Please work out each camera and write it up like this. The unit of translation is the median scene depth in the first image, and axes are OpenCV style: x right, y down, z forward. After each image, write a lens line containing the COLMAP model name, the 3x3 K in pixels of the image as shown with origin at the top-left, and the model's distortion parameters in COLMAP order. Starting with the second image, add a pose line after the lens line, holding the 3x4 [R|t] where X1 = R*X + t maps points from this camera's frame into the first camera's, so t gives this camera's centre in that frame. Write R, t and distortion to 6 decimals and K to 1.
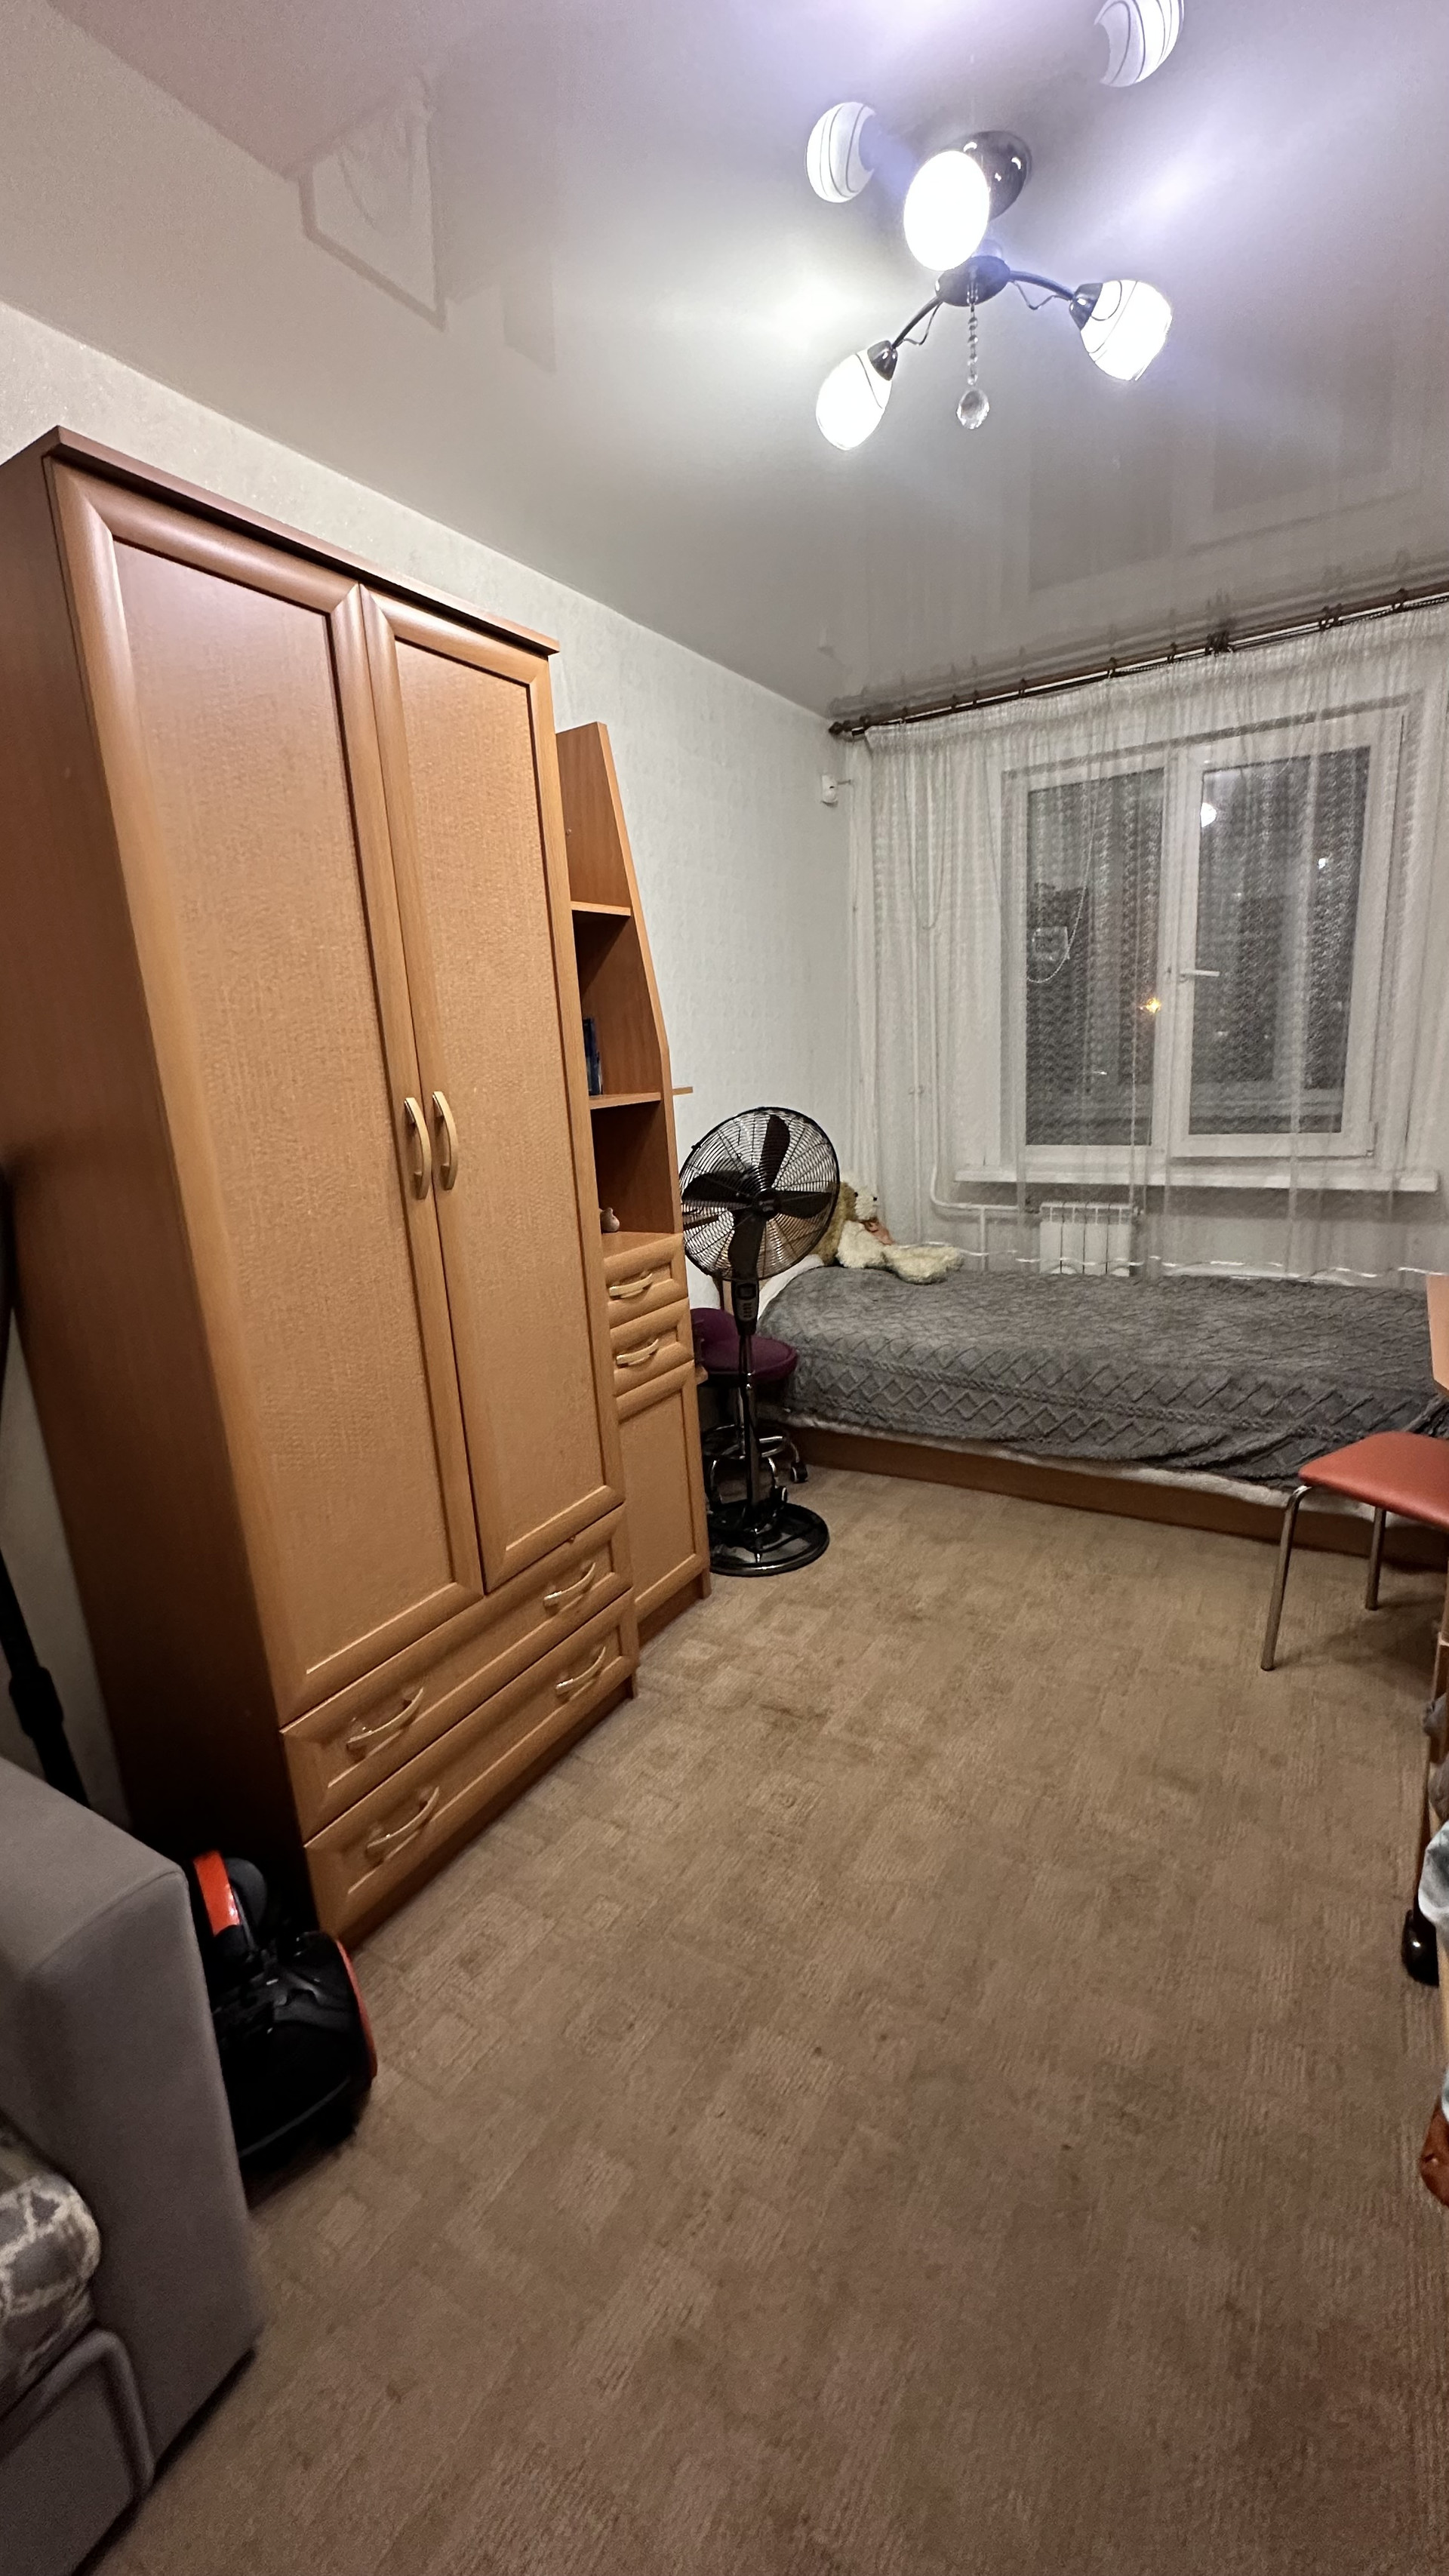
lens RADIAL K [[1028.5, 0, 729.6], [0, 1028.5, 1288.2], [0, 0, 1]] dist [-0.008281, 0.000590]
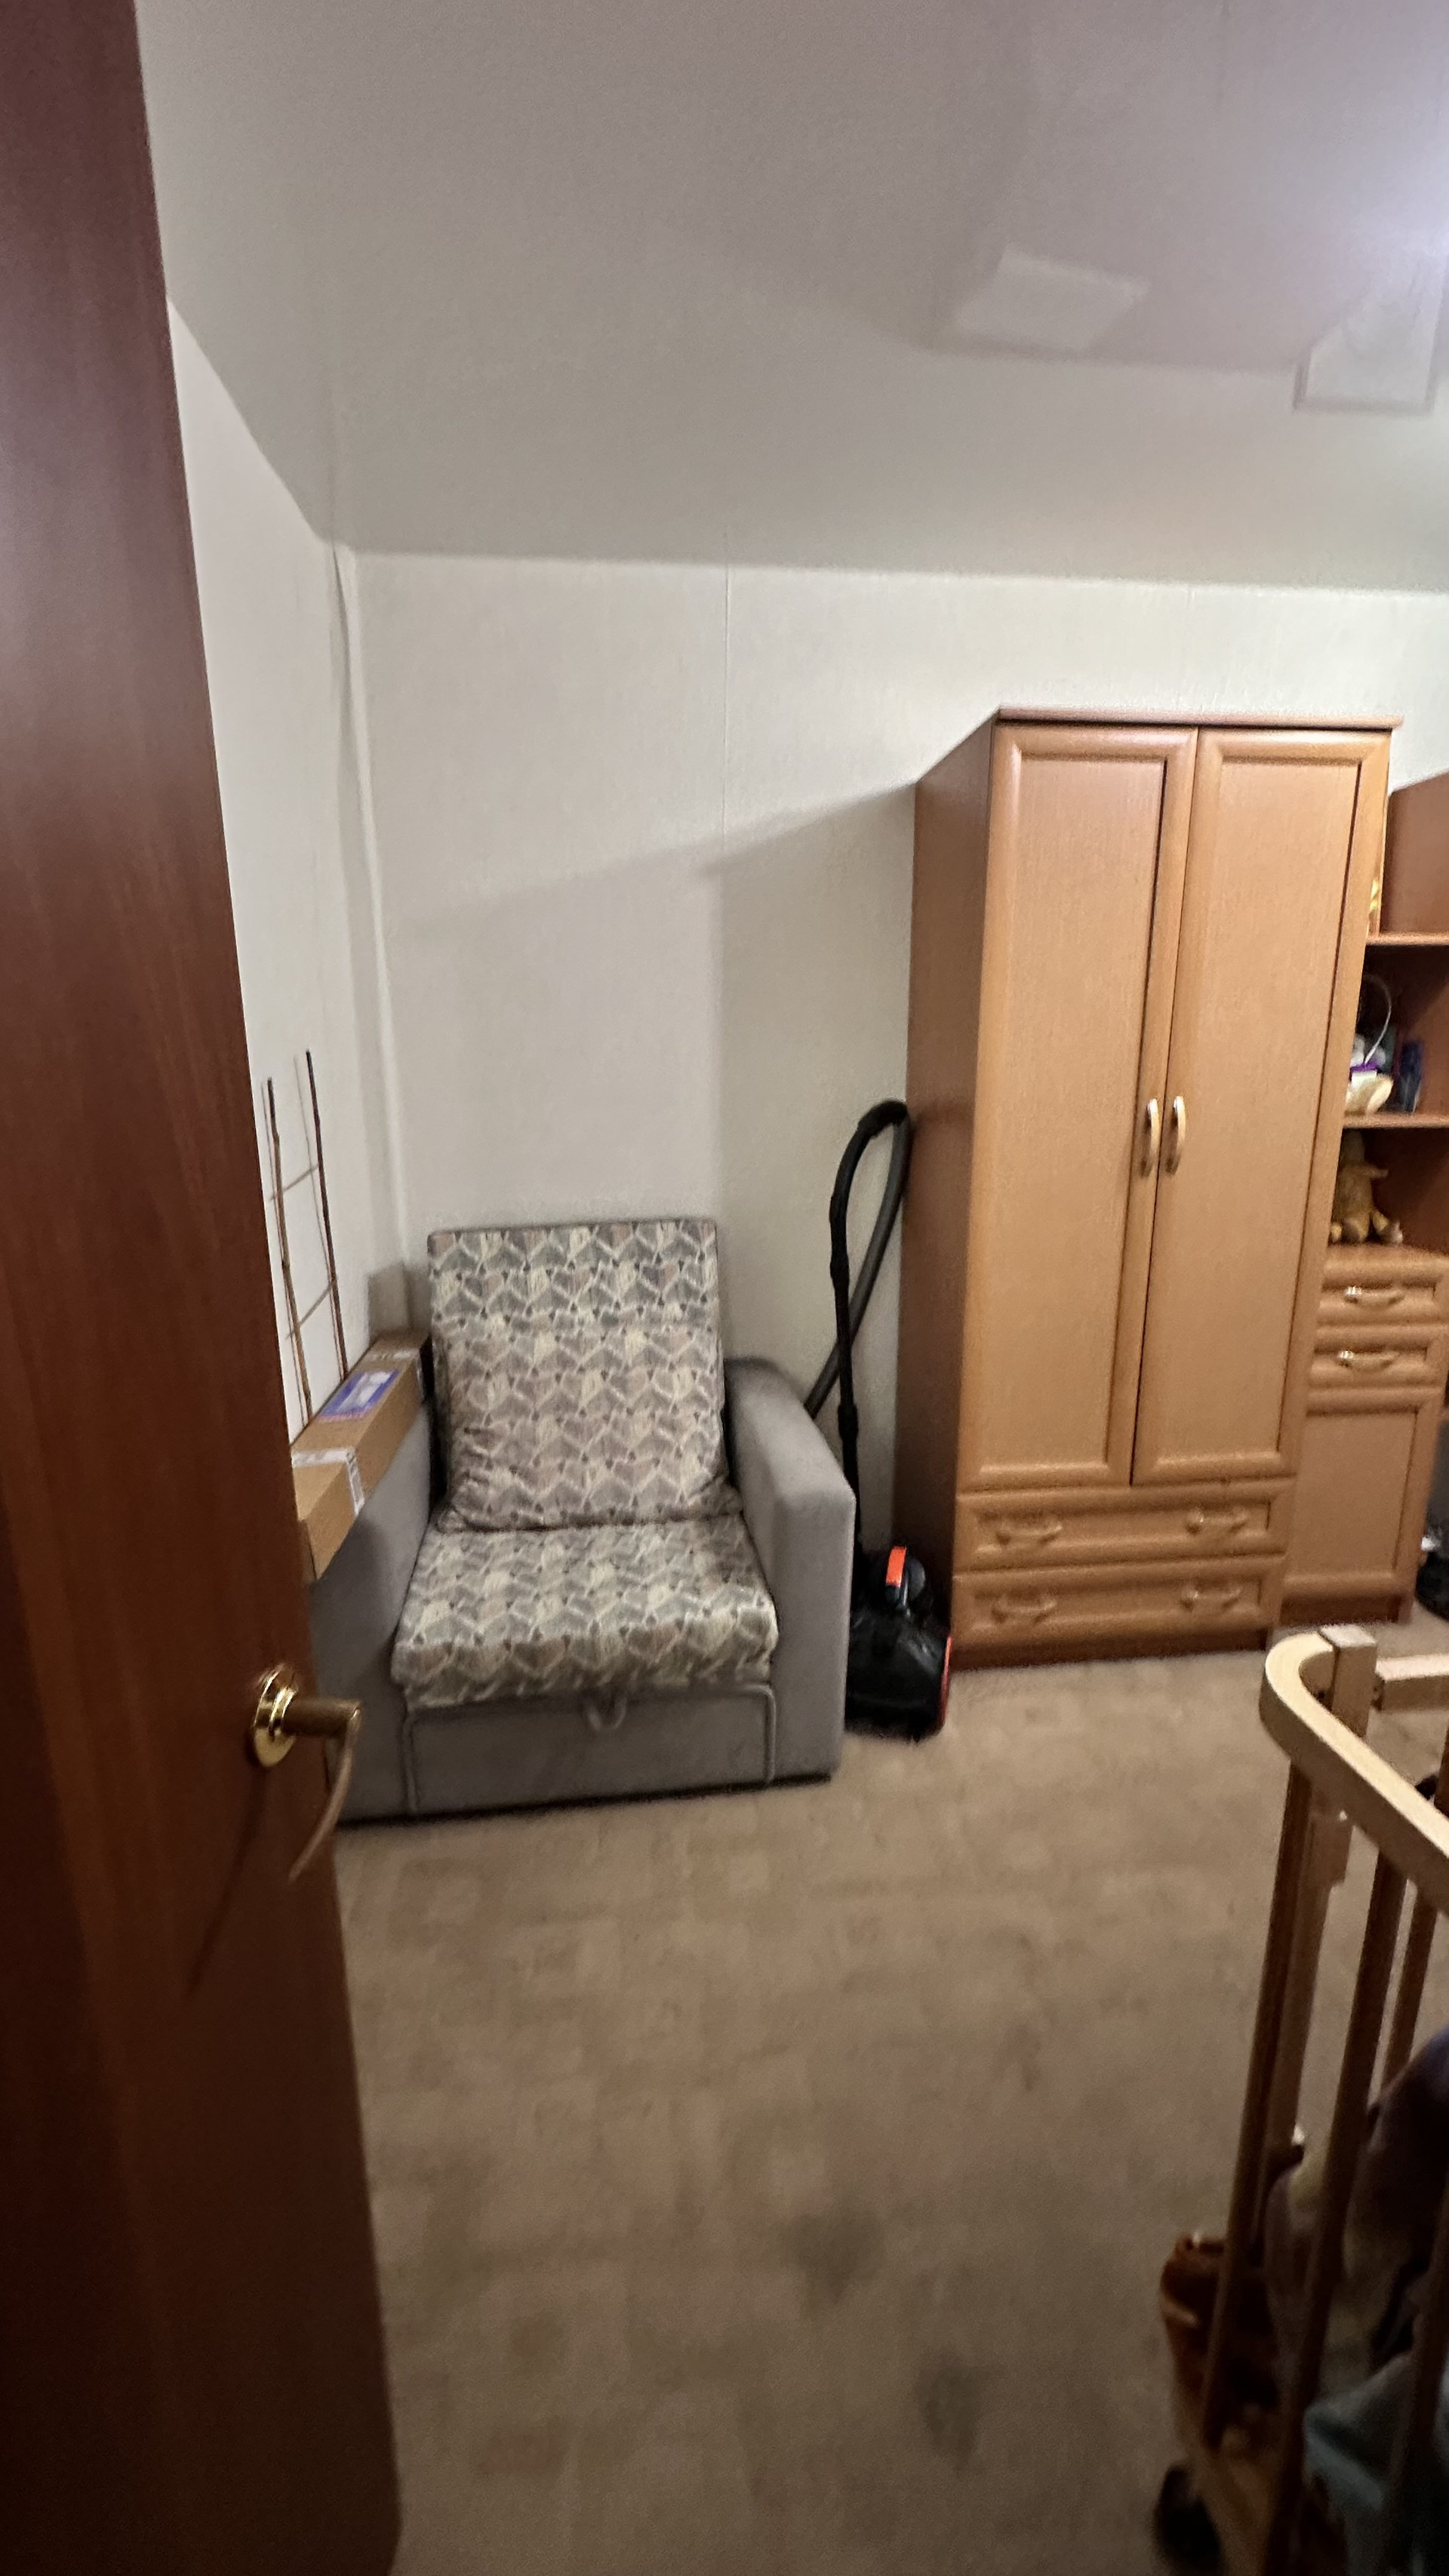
lens RADIAL K [[1028.5, 0, 722.6], [0, 1028.5, 1287.1], [0, 0, 1]] dist [-0.008281, 0.000590]
pose [[0.605792, 0.234469, -0.760289, 0.418070], [-0.215404, 0.968236, 0.126967, 0.001418], [0.765909, 0.086853, 0.637056, -0.271118]]
